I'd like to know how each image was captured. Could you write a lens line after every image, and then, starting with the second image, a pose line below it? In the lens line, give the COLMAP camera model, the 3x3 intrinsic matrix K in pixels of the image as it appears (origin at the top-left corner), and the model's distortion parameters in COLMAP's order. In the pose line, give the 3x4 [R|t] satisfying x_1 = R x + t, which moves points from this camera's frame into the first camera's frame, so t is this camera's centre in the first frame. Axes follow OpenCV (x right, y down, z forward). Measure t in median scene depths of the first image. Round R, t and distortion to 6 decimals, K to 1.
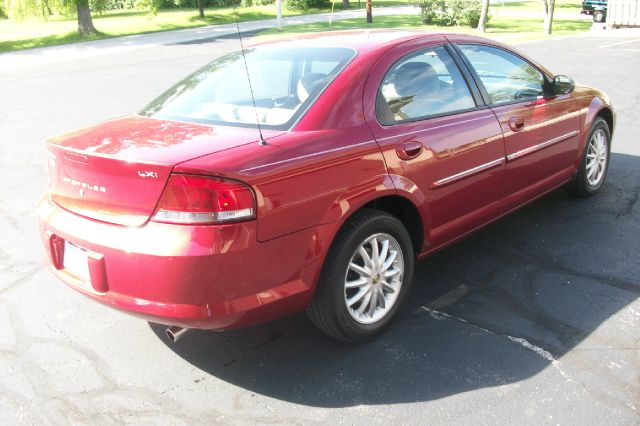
lens RADIAL K [[646.8, 0, 318.5], [0, 646.8, 219.5], [0, 0, 1]] dist [-0.118136, 0.000000]
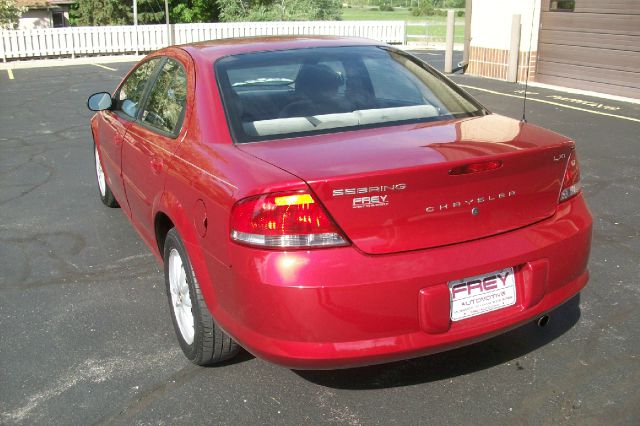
lens RADIAL K [[646.8, 0, 317.9], [0, 646.8, 219.4], [0, 0, 1]] dist [-0.118136, 0.000000]
pose [[0.311281, -0.227820, 0.922606, -0.100088], [0.286409, 0.948189, 0.137505, -0.017033], [-0.906131, 0.221440, 0.360403, 0.075263]]
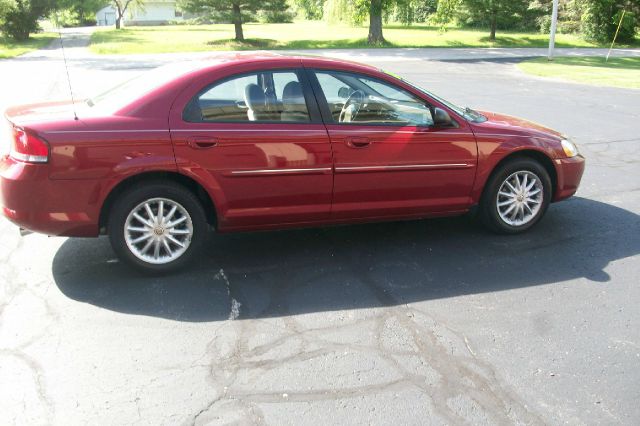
lens RADIAL K [[646.8, 0, 322.1], [0, 646.8, 219.3], [0, 0, 1]] dist [-0.118136, 0.000000]
pose [[0.884193, 0.198334, -0.422927, 0.087945], [-0.209381, 0.977615, 0.020716, -0.002975], [0.417568, 0.070236, 0.905927, -0.007528]]
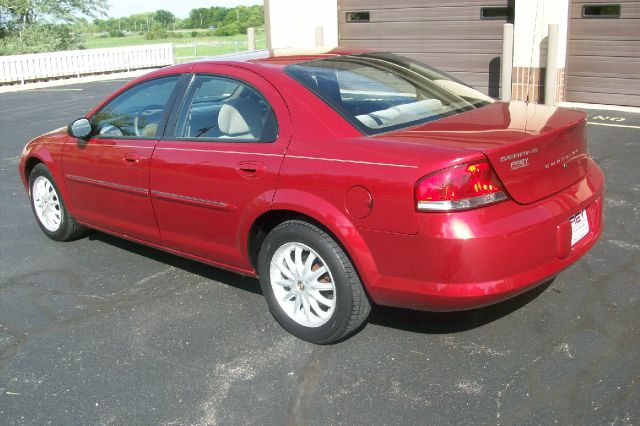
lens RADIAL K [[646.8, 0, 317.7], [0, 646.8, 224.6], [0, 0, 1]] dist [-0.118136, 0.000000]
pose [[-0.078681, -0.223555, 0.971510, -0.118854], [0.361126, 0.901951, 0.236796, -0.030324], [-0.929192, 0.369469, 0.009766, 0.119701]]
